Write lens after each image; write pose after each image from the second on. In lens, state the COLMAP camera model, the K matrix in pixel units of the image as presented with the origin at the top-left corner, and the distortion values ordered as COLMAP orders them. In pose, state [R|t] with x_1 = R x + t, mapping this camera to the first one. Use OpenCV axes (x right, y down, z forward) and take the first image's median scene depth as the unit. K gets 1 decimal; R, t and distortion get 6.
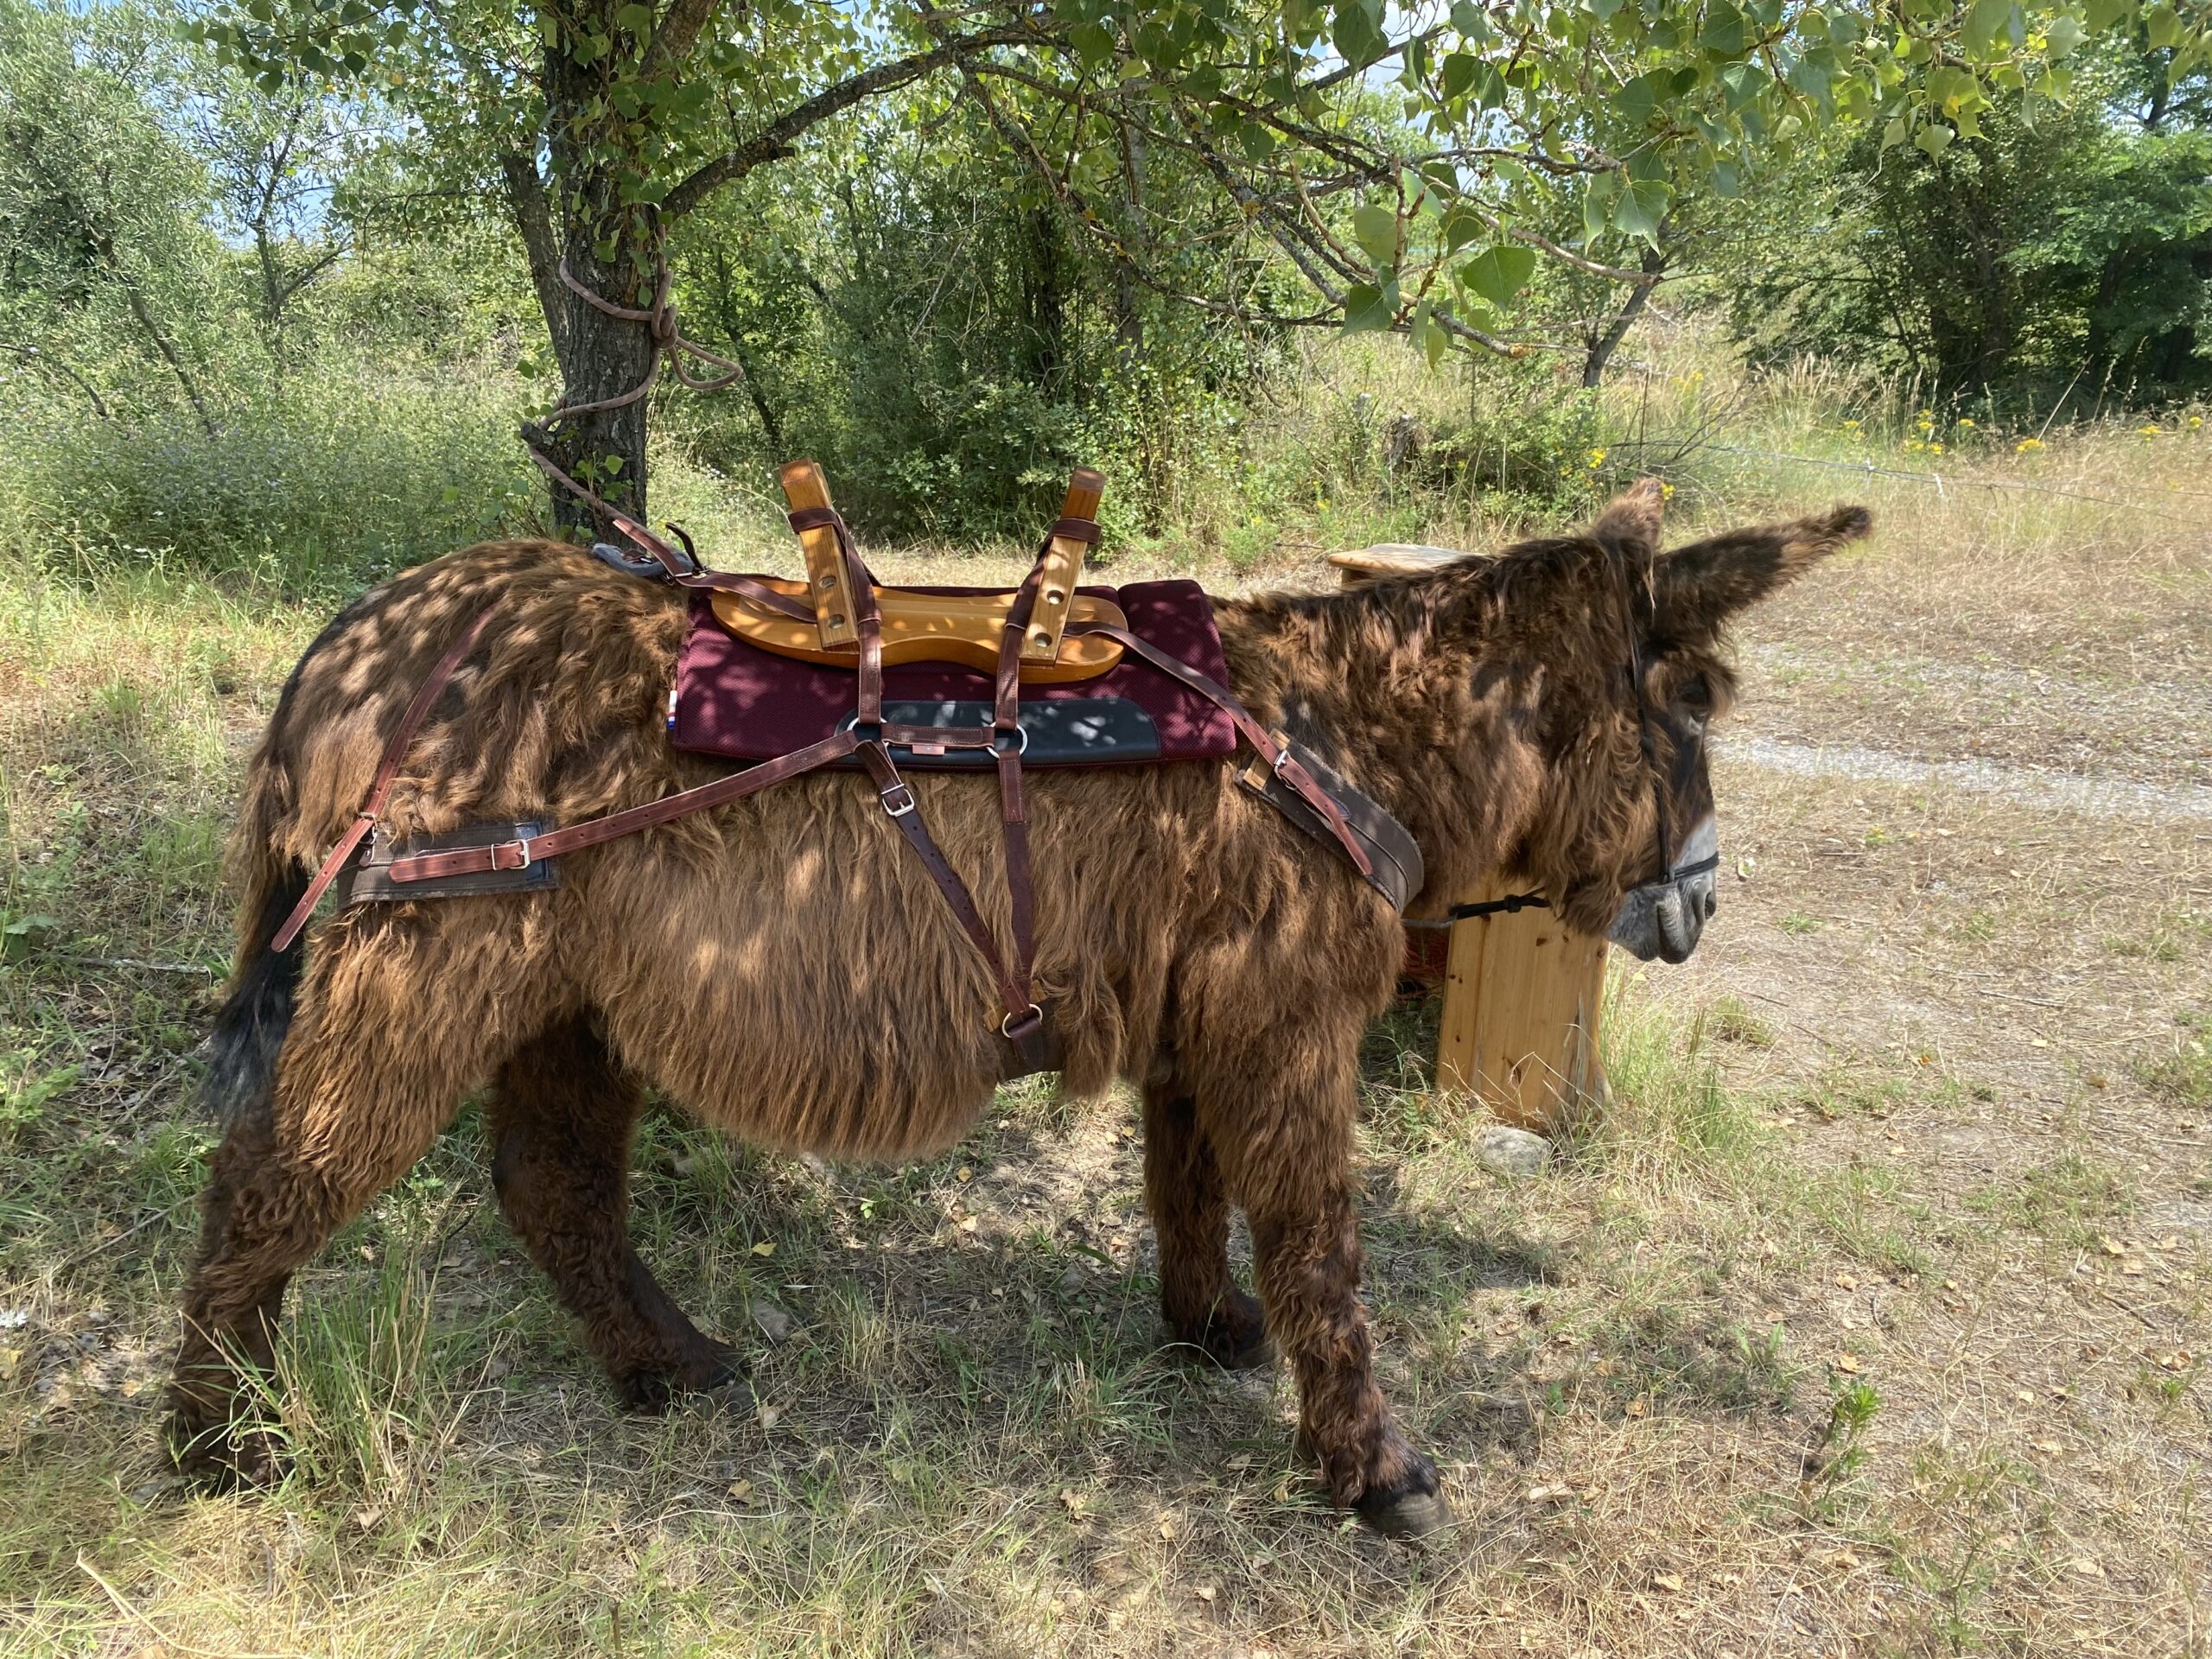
lens RADIAL K [[1681.4, 0, 1099.7], [0, 1681.4, 840.2], [0, 0, 1]] dist [-0.007753, -0.000334]
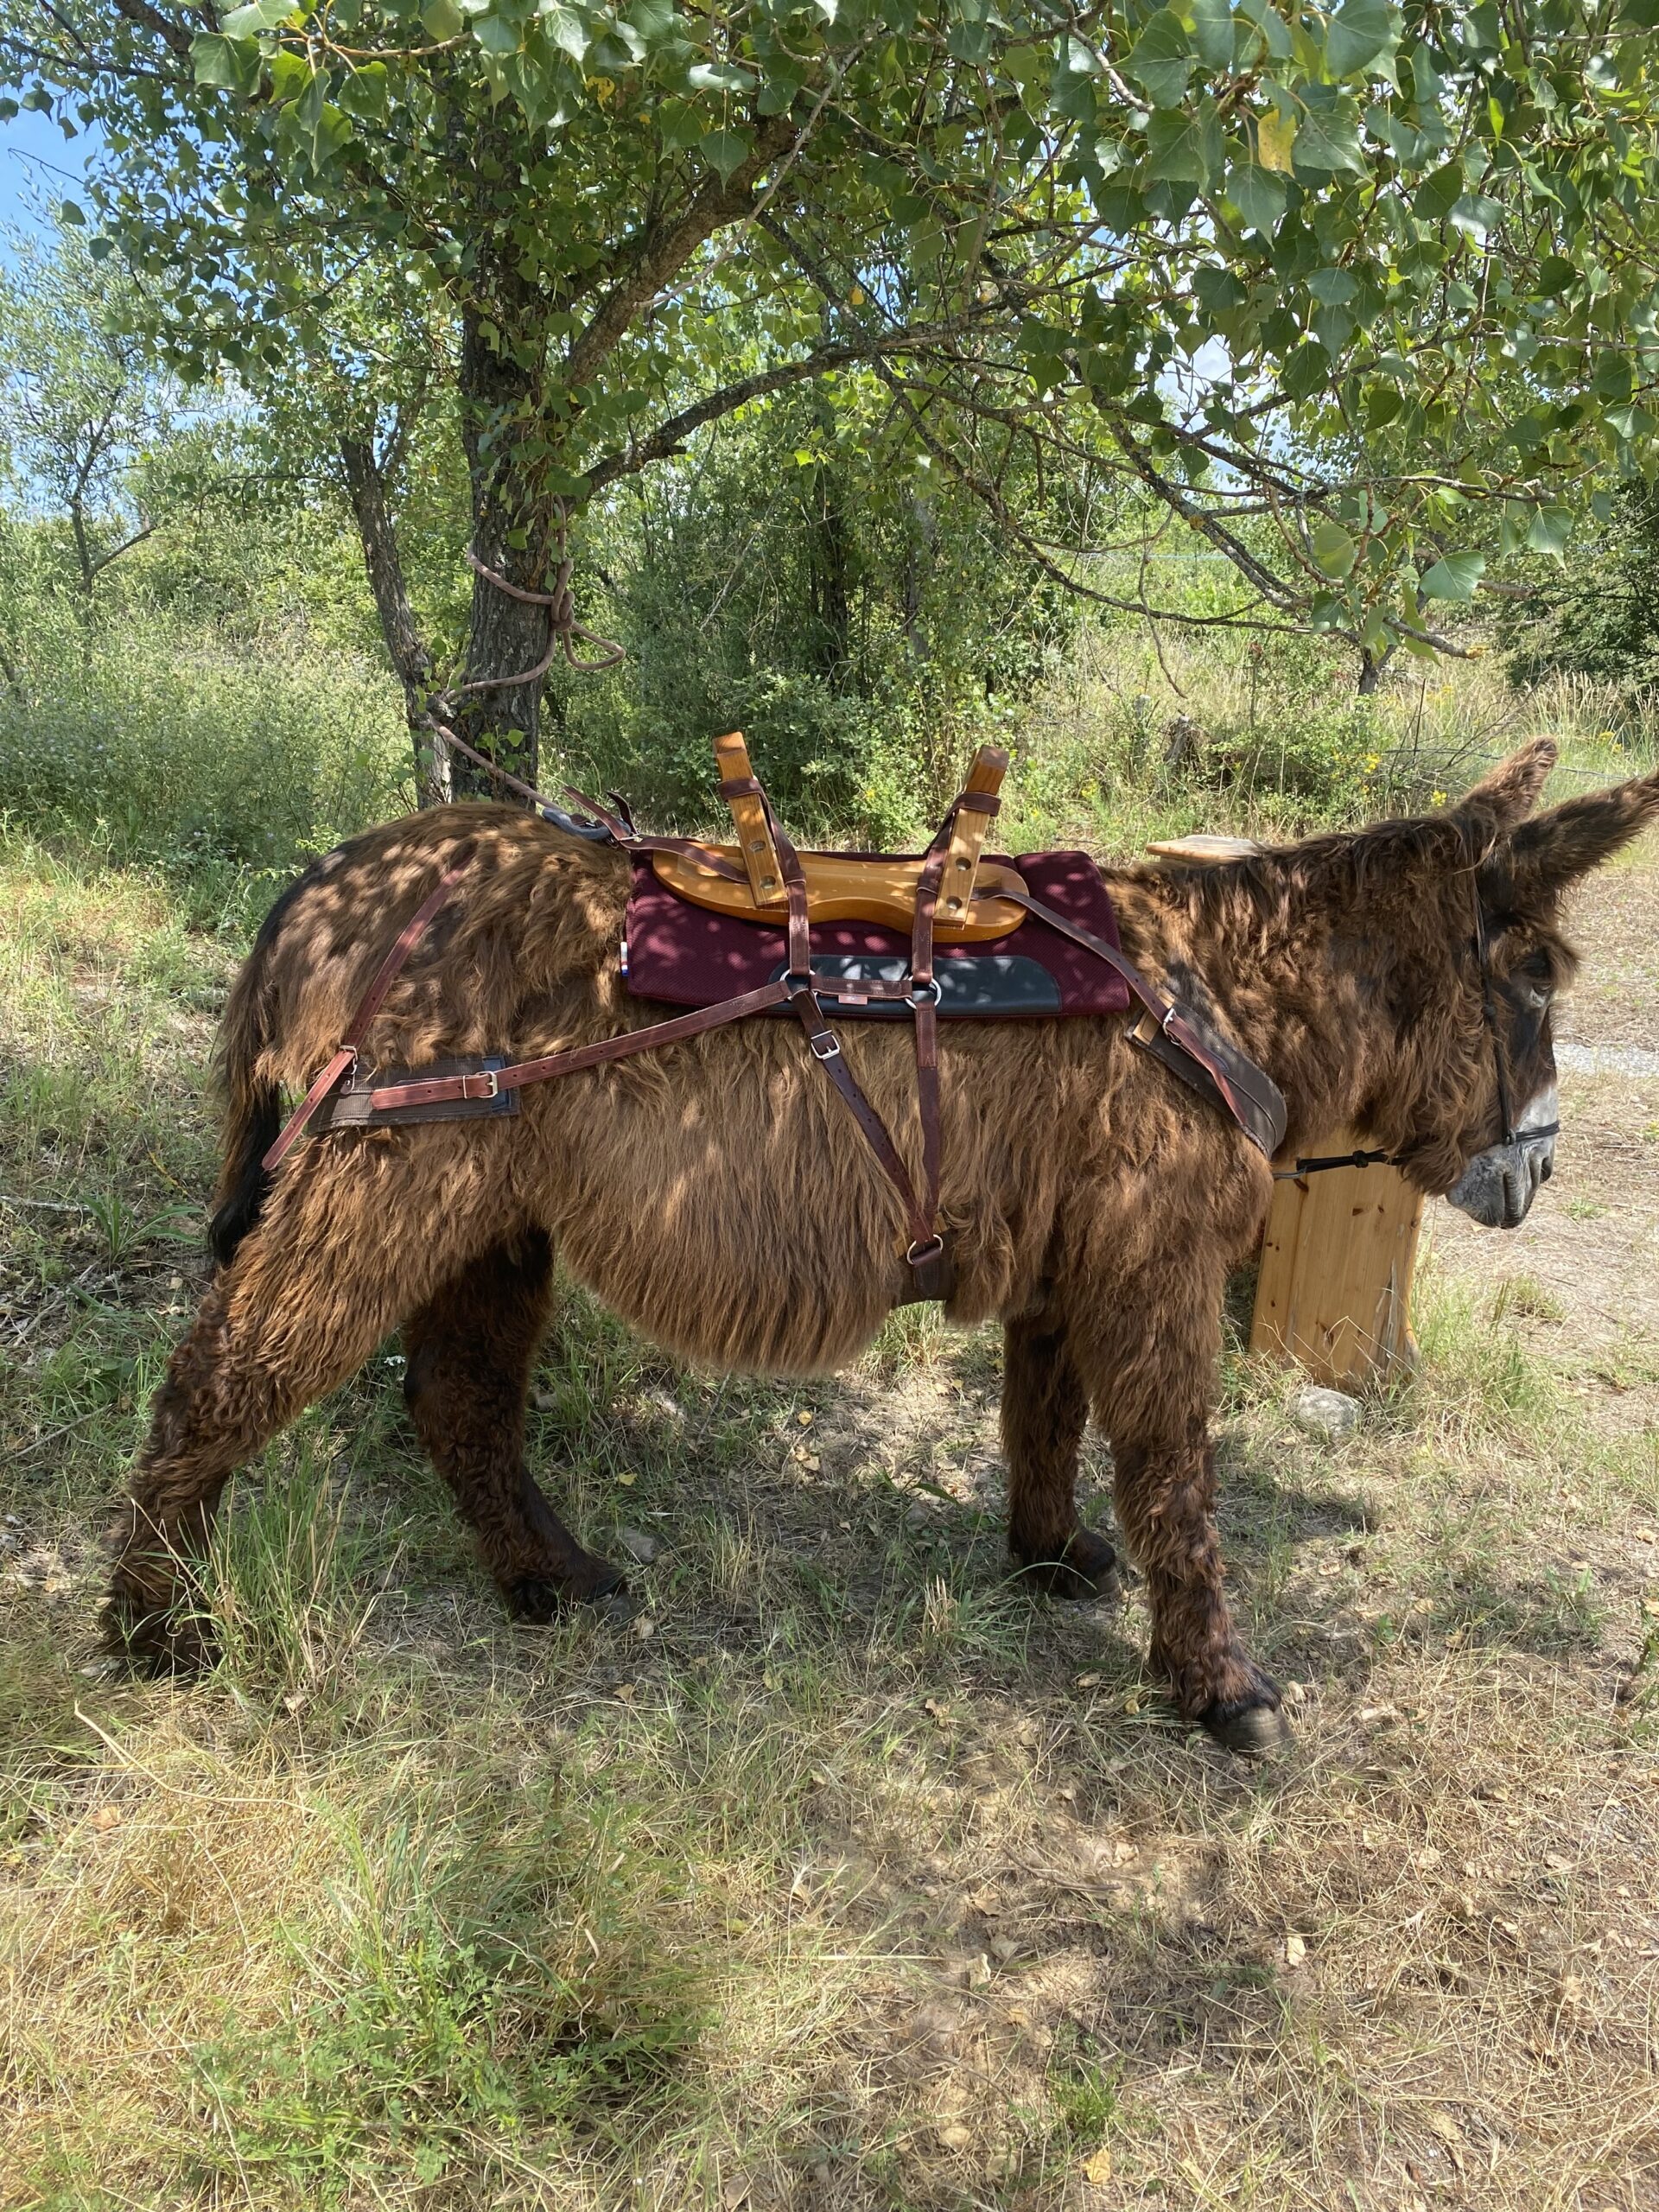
lens RADIAL K [[1700.6, 0, 829.5], [0, 1700.6, 1106.0], [0, 0, 1]] dist [0.000078, -0.009947]
pose [[0.999642, 0.026343, 0.004635, -0.087616], [-0.026246, 0.999457, -0.019934, 0.027798], [-0.005157, 0.019805, 0.999791, -0.081208]]
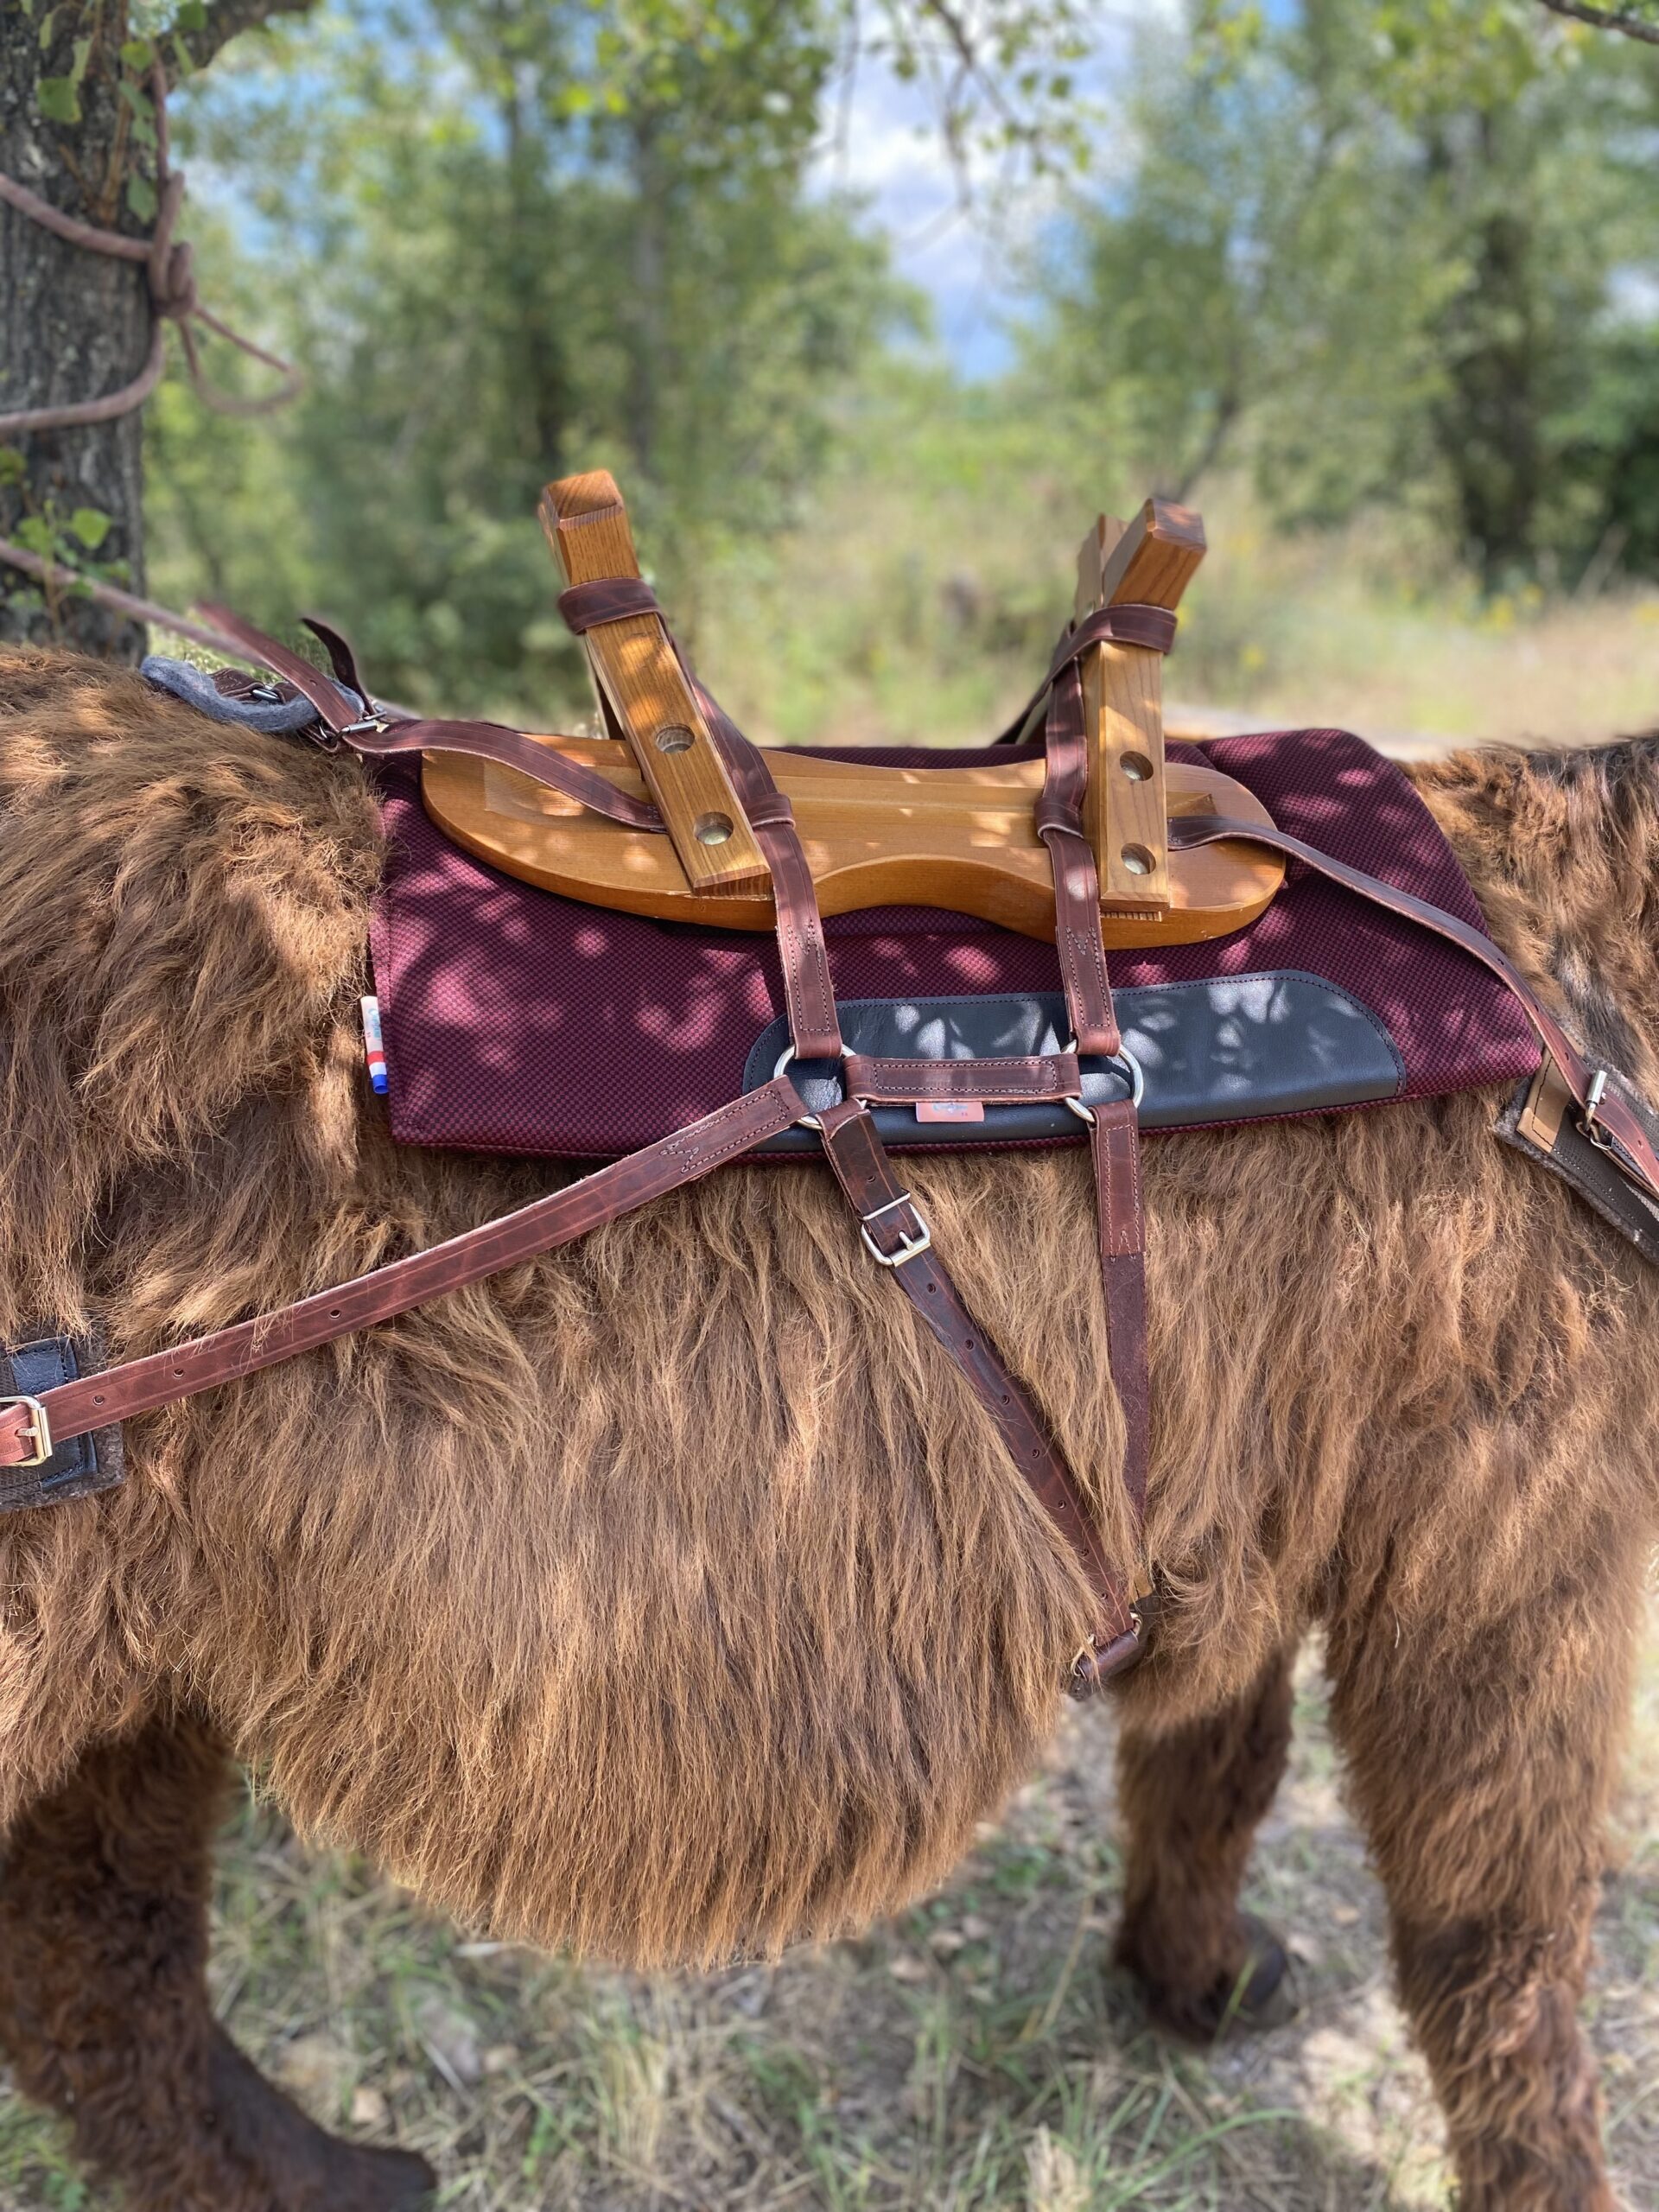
lens RADIAL K [[1620.5, 0, 772.7], [0, 1620.5, 1110.3], [0, 0, 1]] dist [-0.033531, -0.002175]
pose [[0.987699, -0.032953, 0.152855, -0.157291], [0.023886, 0.997865, 0.060786, -0.059578], [-0.154532, -0.056387, 0.986377, 0.419558]]
